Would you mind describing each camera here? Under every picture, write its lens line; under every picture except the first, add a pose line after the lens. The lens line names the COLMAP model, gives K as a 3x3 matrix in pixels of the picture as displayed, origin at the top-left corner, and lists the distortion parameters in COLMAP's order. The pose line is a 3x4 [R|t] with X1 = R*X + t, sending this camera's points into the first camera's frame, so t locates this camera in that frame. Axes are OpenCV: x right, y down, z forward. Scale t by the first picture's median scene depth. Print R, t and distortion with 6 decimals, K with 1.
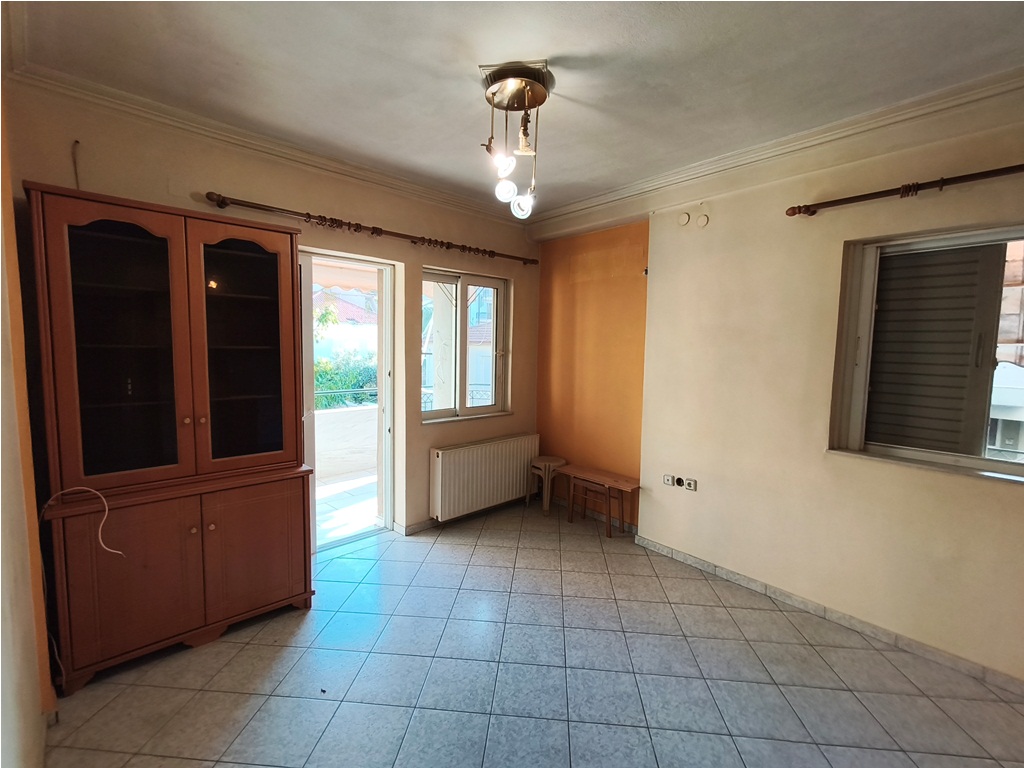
lens RADIAL K [[469.6, 0, 509.8], [0, 469.6, 383.2], [0, 0, 1]] dist [0.006821, 0.000633]
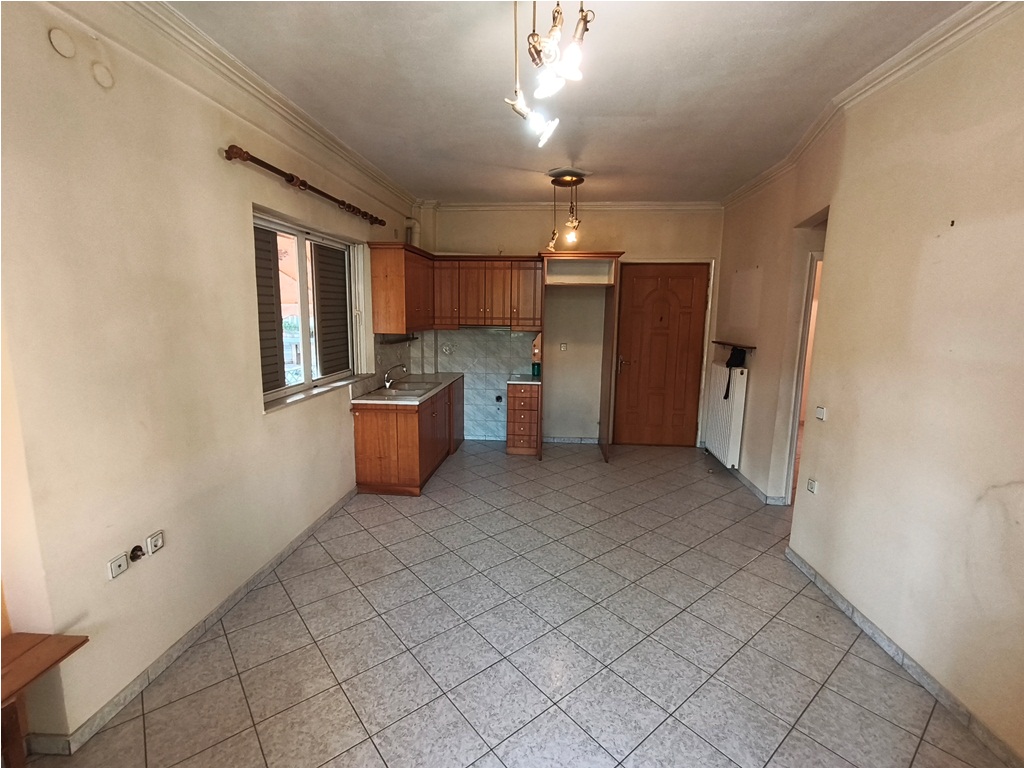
lens RADIAL K [[469.6, 0, 513.0], [0, 469.6, 378.8], [0, 0, 1]] dist [0.006821, 0.000633]
pose [[-0.699452, -0.127711, 0.703176, -0.425542], [0.039111, 0.975590, 0.216091, -0.129770], [-0.713609, 0.178647, -0.677383, 1.337386]]
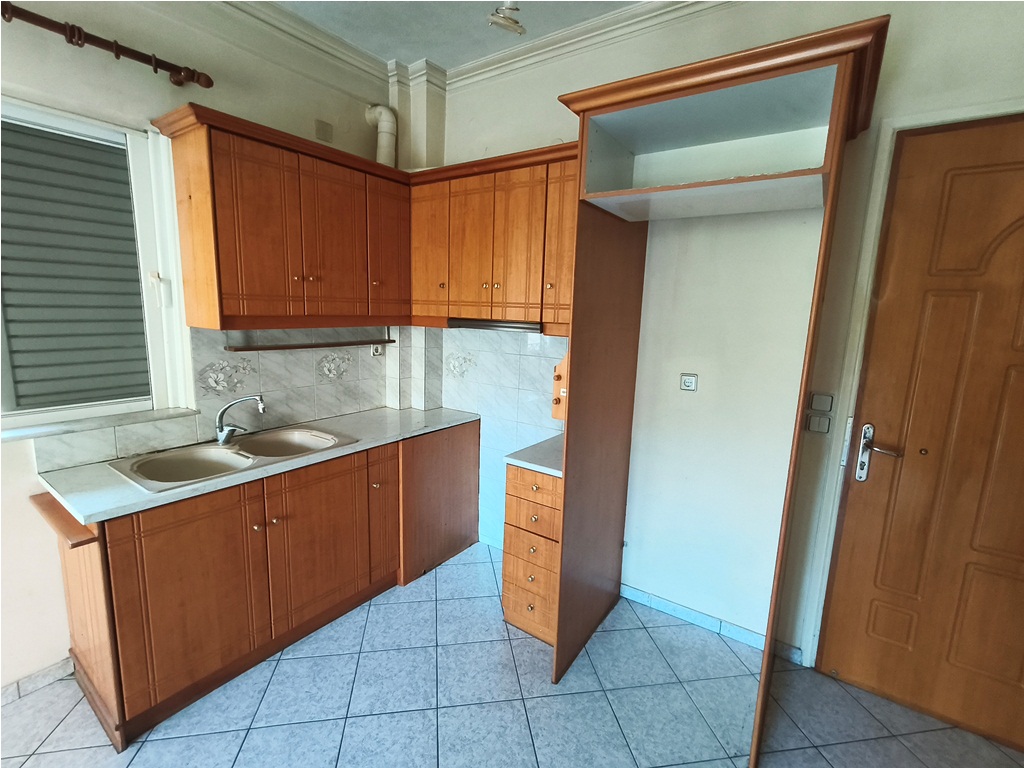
lens RADIAL K [[469.6, 0, 509.9], [0, 469.6, 381.9], [0, 0, 1]] dist [0.006821, 0.000633]
pose [[-0.244333, -0.177250, 0.953354, 0.210050], [0.050877, 0.979455, 0.195142, 0.018329], [-0.968356, 0.096183, -0.230295, 0.206467]]
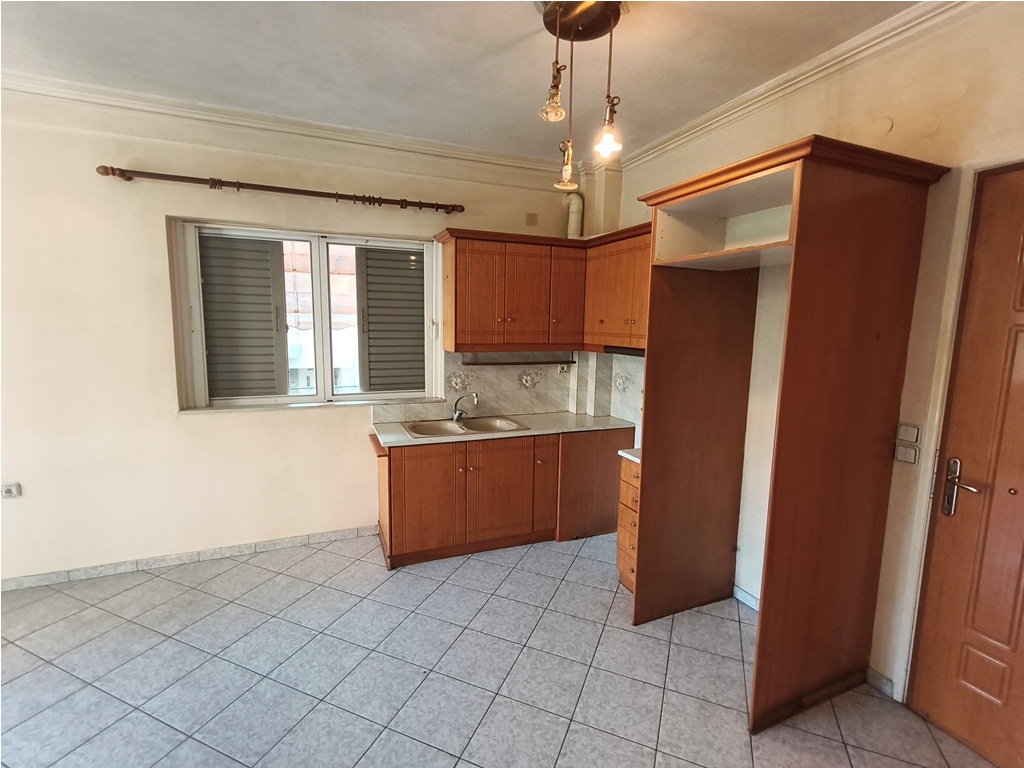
lens RADIAL K [[469.6, 0, 509.7], [0, 469.6, 380.4], [0, 0, 1]] dist [0.006821, 0.000633]
pose [[0.307517, -0.127557, 0.942954, -0.103818], [0.071351, 0.991275, 0.110824, 0.005613], [-0.948864, 0.033200, 0.313936, -0.057116]]
